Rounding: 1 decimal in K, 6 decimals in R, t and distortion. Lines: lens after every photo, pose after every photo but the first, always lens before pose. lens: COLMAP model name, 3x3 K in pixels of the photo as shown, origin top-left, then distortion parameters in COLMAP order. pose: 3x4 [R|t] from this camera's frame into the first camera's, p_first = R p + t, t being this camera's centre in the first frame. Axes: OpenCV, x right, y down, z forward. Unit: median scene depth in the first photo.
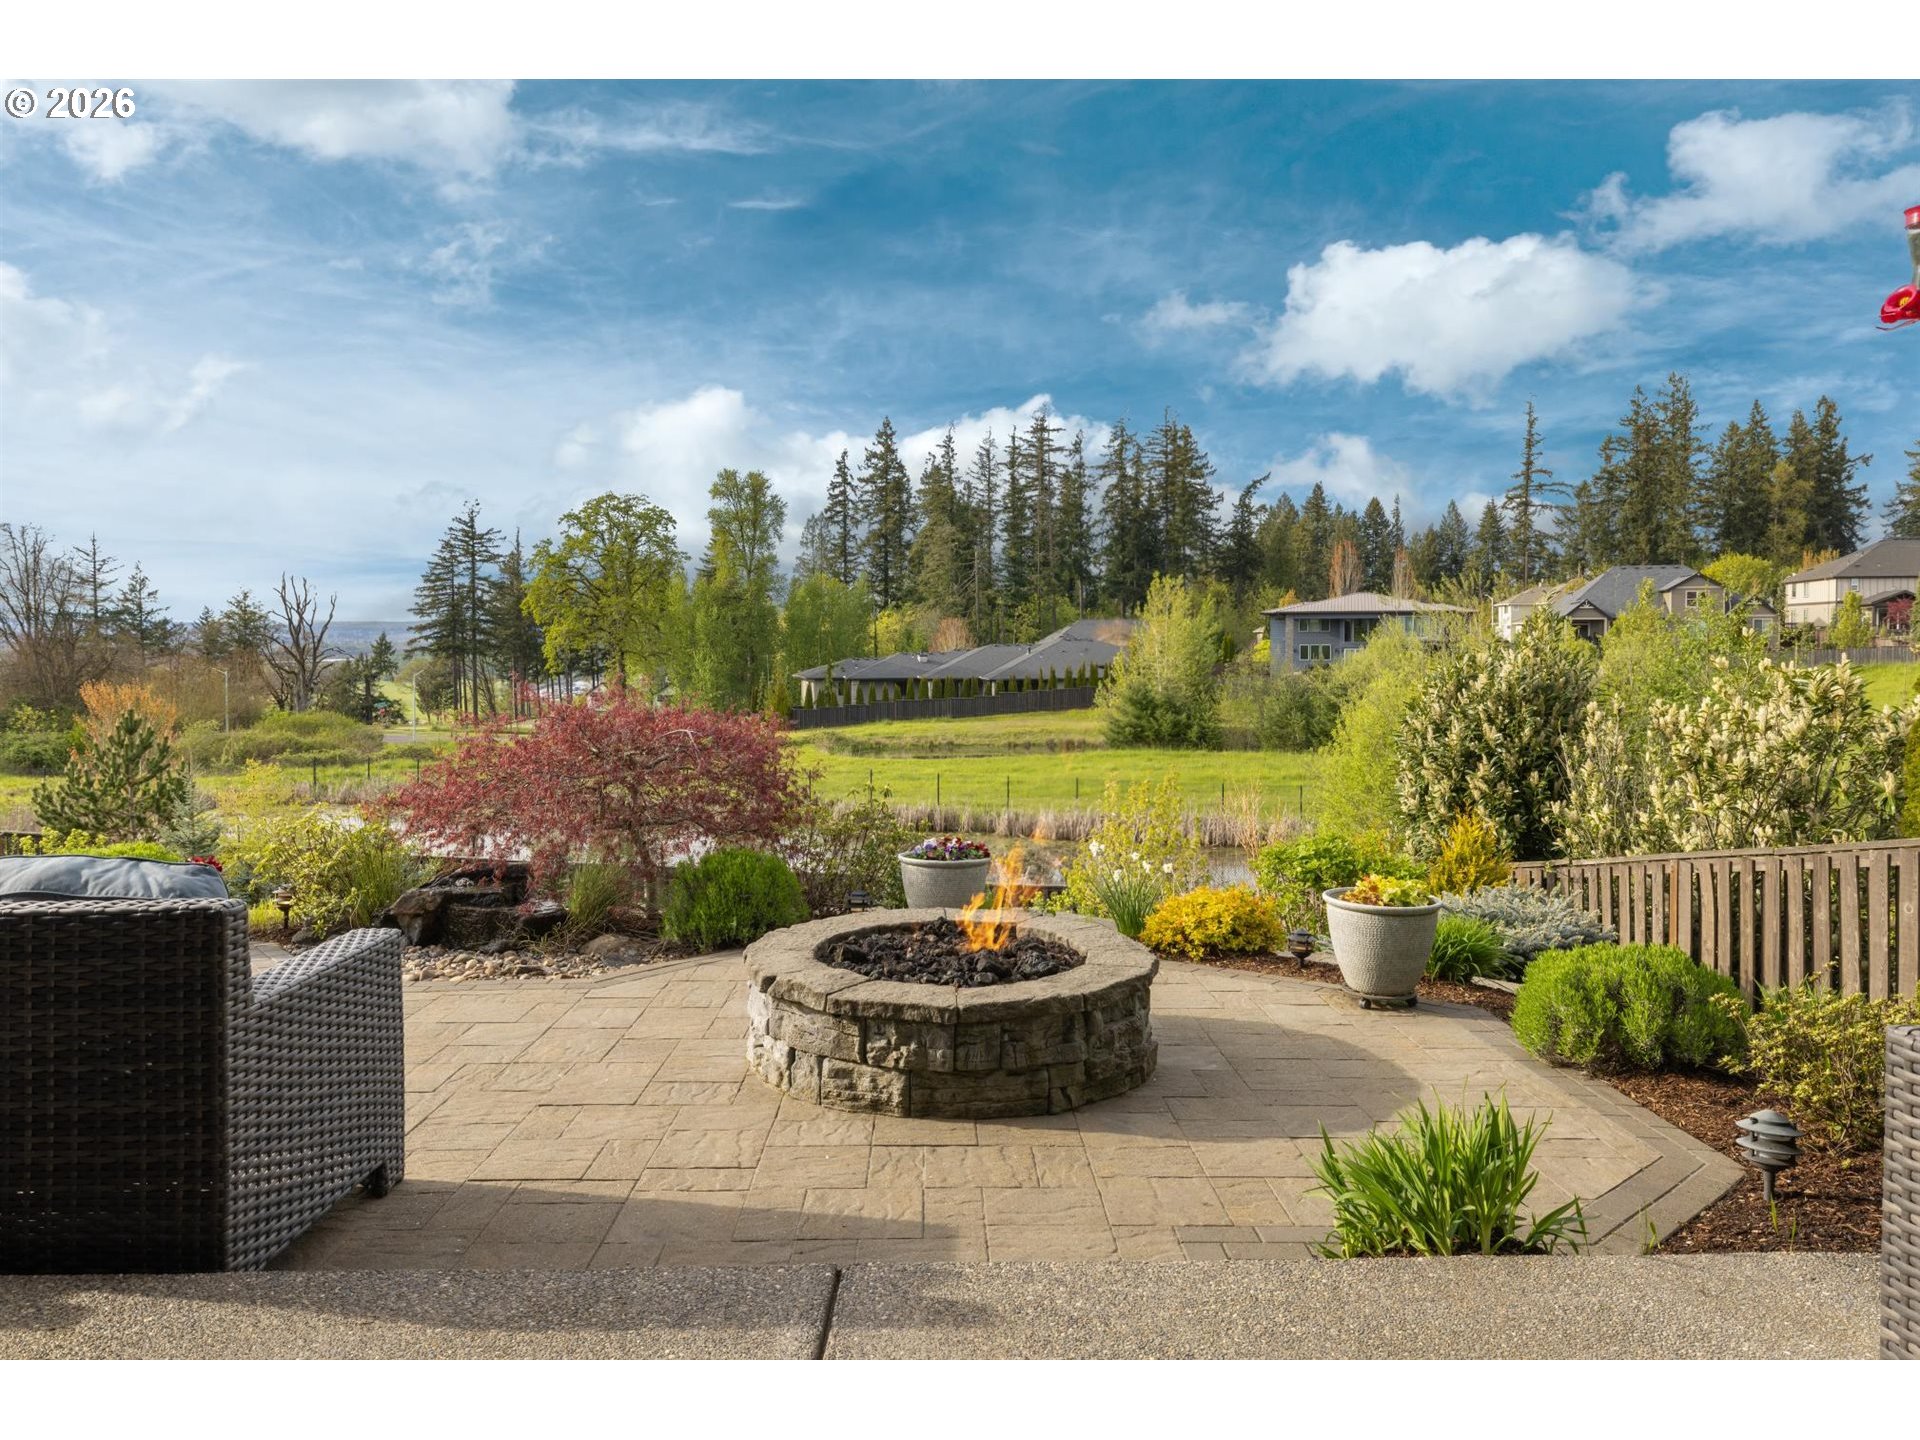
lens RADIAL K [[1292.5, 0, 955.3], [0, 1292.5, 662.3], [0, 0, 1]] dist [0.000742, 0.000085]
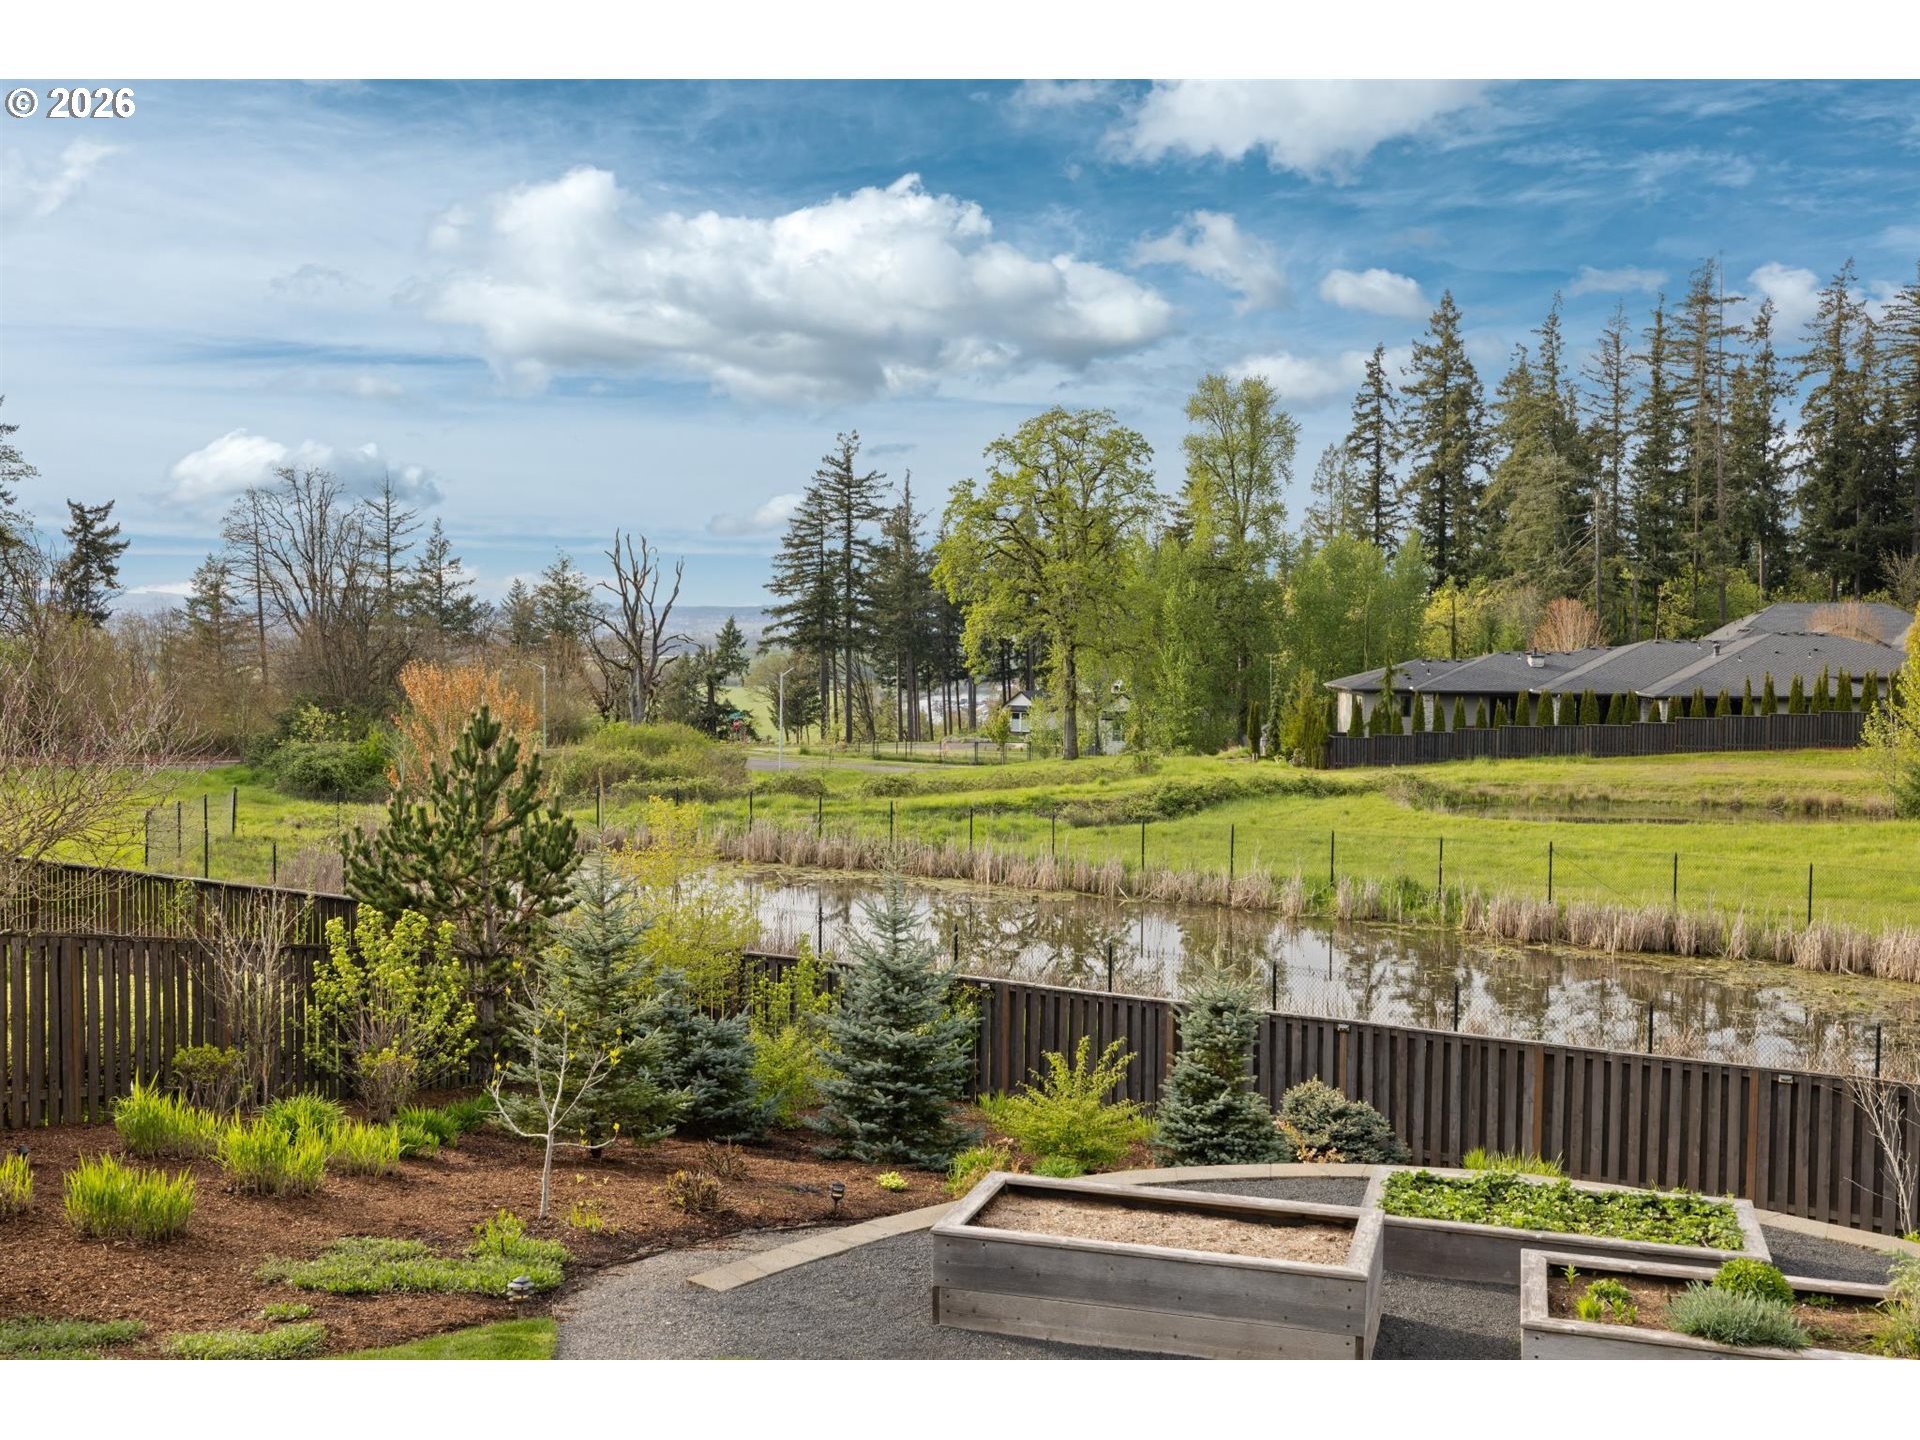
lens RADIAL K [[1856.9, 0, 957.5], [0, 1856.9, 717.8], [0, 0, 1]] dist [-0.002030, 0.013206]
pose [[0.959191, 0.022401, -0.281871, -0.041085], [-0.014903, 0.999477, 0.028715, 0.003014], [0.282366, -0.023343, 0.959023, 0.053129]]
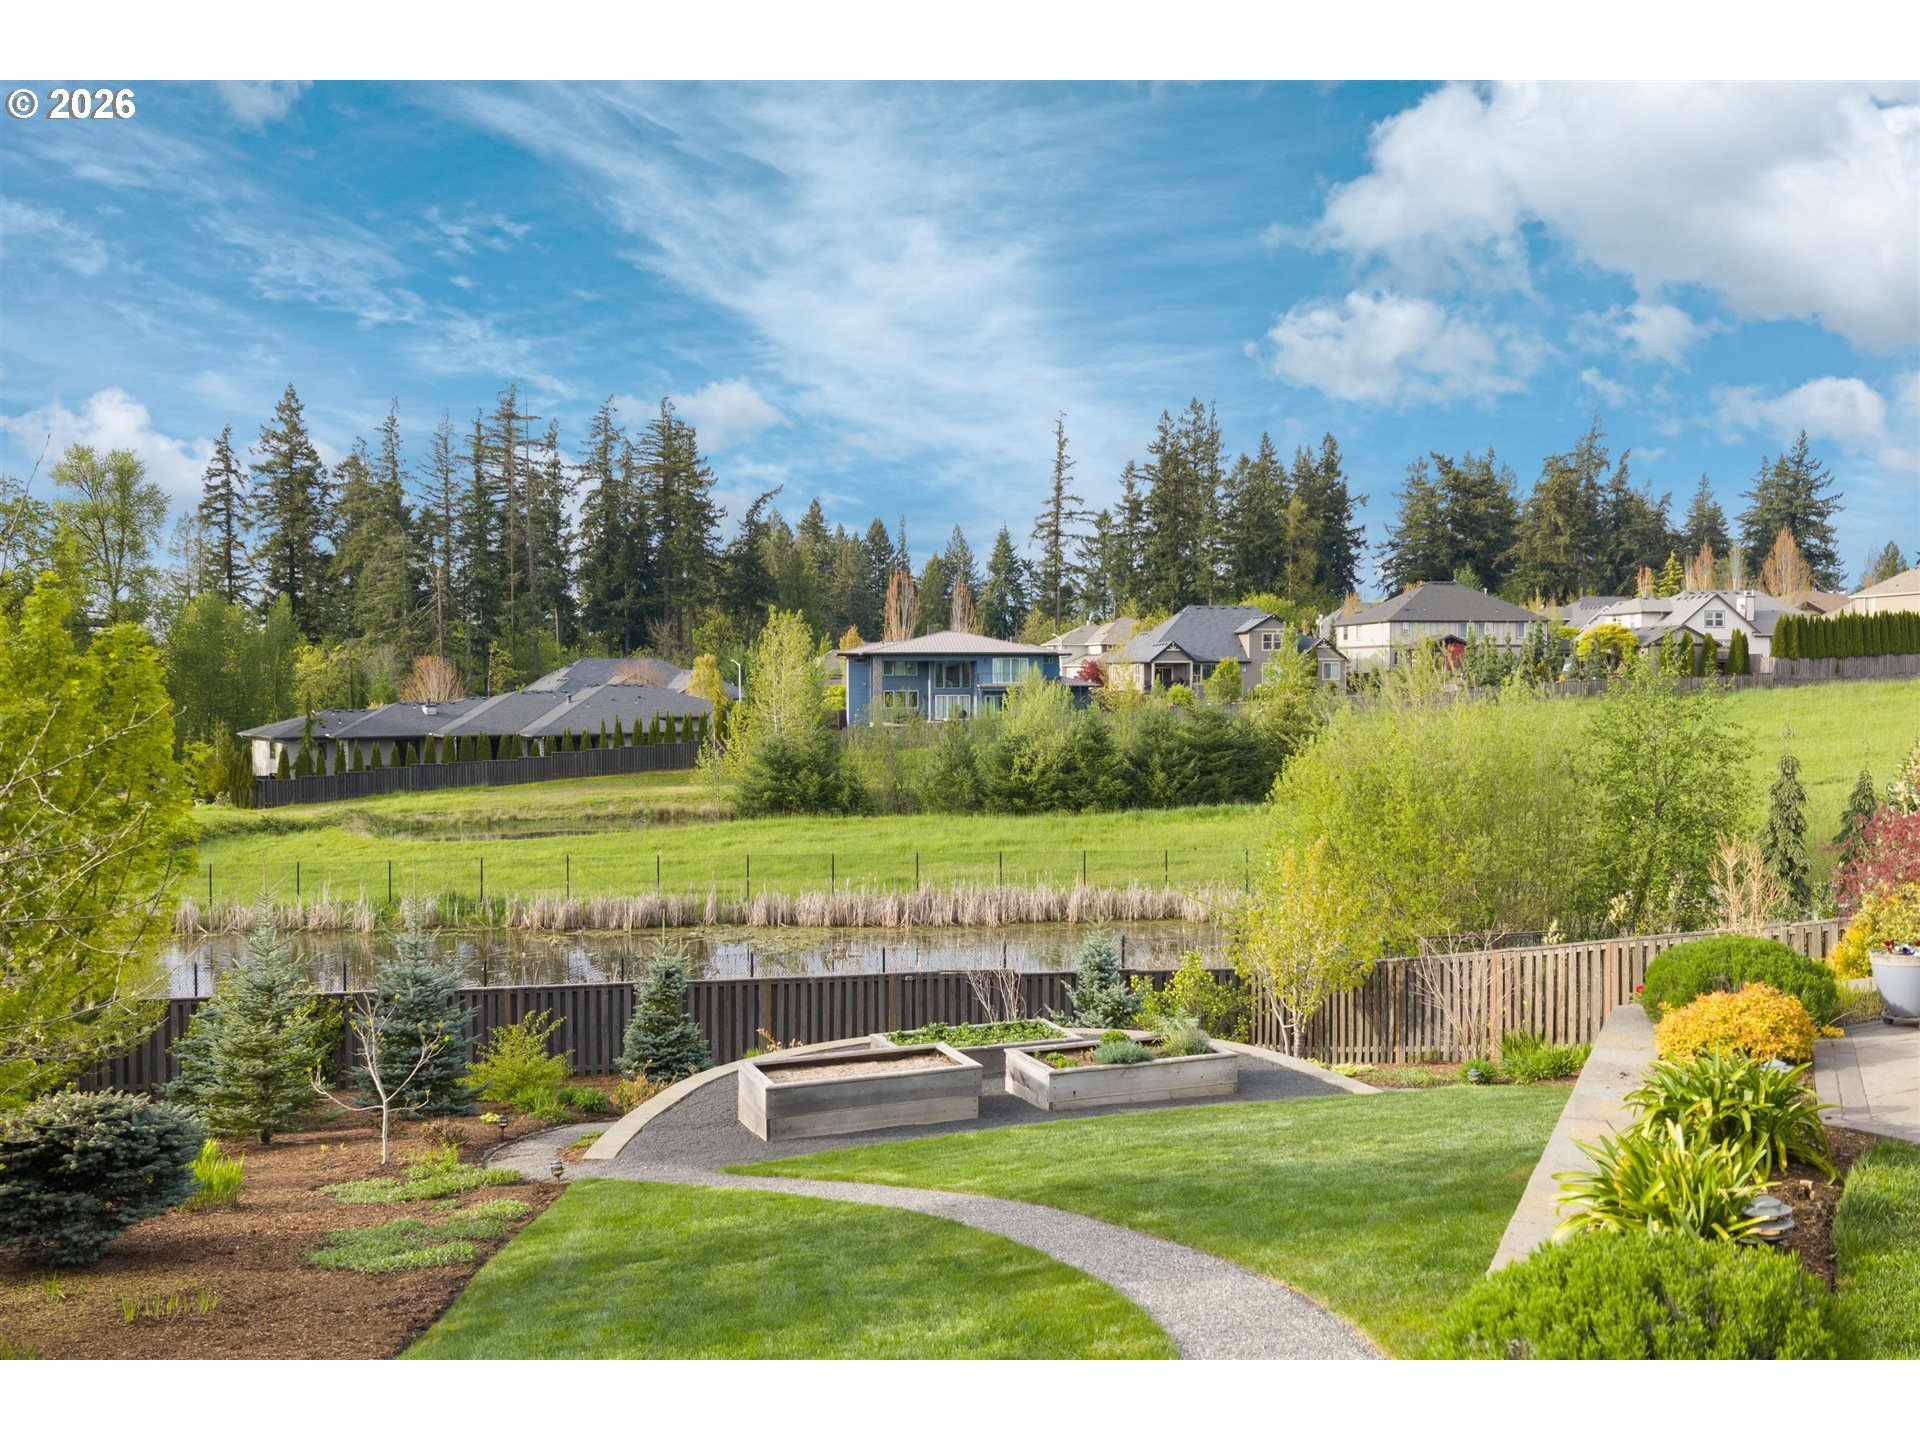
lens RADIAL K [[1577.9, 0, 960.0], [0, 1577.9, 720.0], [0, 0, 1]] dist [0.049174, -0.072330]
pose [[0.921990, -0.010123, 0.387082, -0.102772], [0.007346, 0.999936, 0.008652, -0.002783], [-0.387144, -0.005133, 0.922005, 0.005544]]
